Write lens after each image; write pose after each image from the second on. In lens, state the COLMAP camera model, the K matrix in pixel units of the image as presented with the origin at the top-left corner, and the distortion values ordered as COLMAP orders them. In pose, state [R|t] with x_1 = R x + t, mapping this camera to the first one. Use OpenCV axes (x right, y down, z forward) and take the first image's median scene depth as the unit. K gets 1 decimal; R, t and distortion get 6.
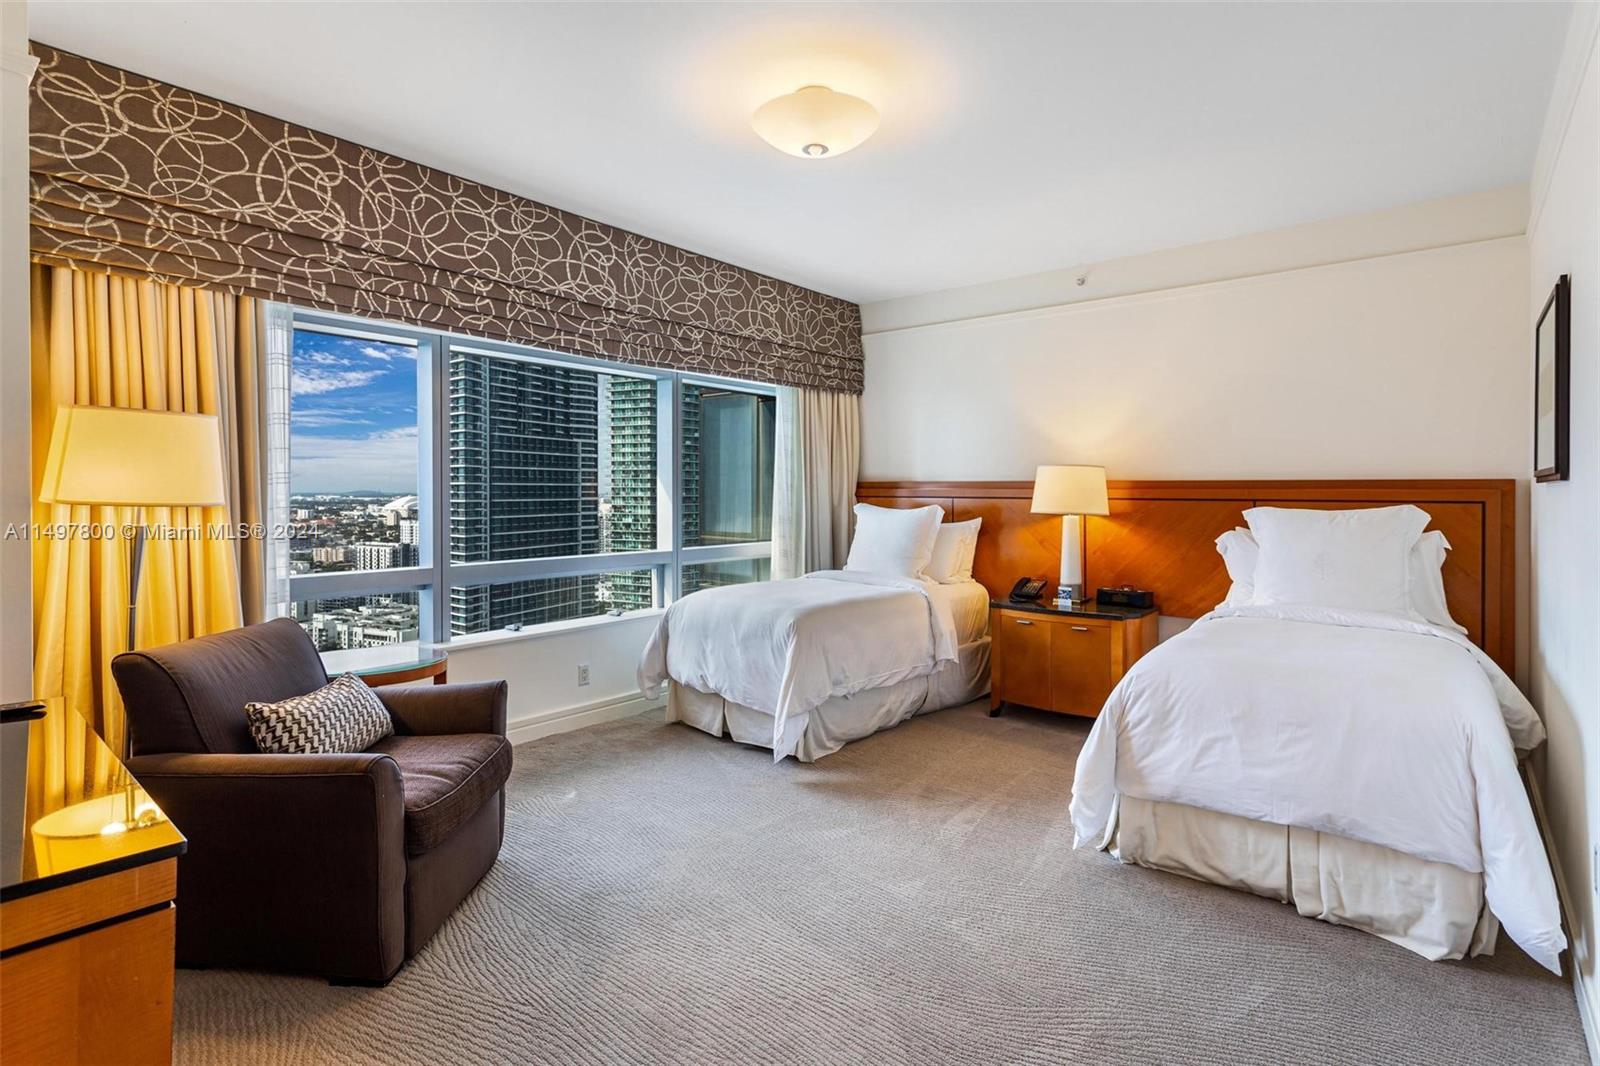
lens RADIAL K [[776.8, 0, 798.8], [0, 776.8, 508.1], [0, 0, 1]] dist [-0.003442, -0.001062]
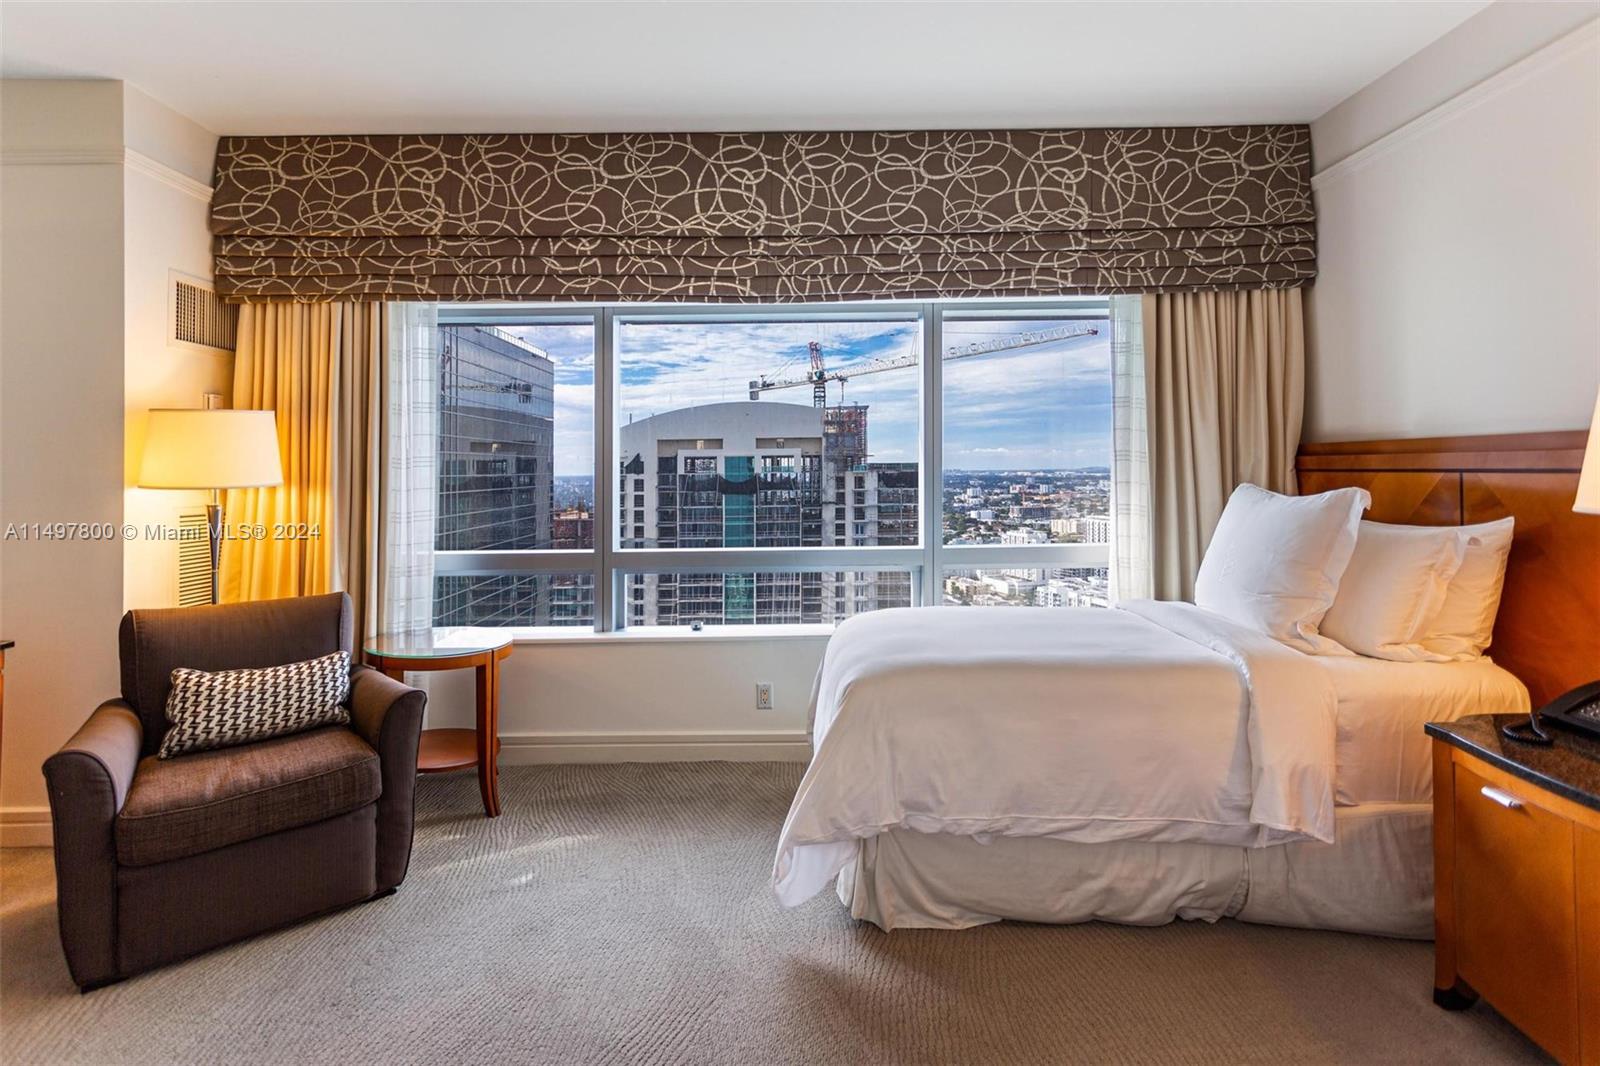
lens RADIAL K [[801.1, 0, 796.8], [0, 801.1, 473.1], [0, 0, 1]] dist [0.000938, 0.000634]
pose [[0.640613, -0.006681, -0.767835, 0.406970], [-0.003124, 0.999931, -0.011307, -0.008748], [0.767858, 0.009642, 0.640548, 0.517328]]
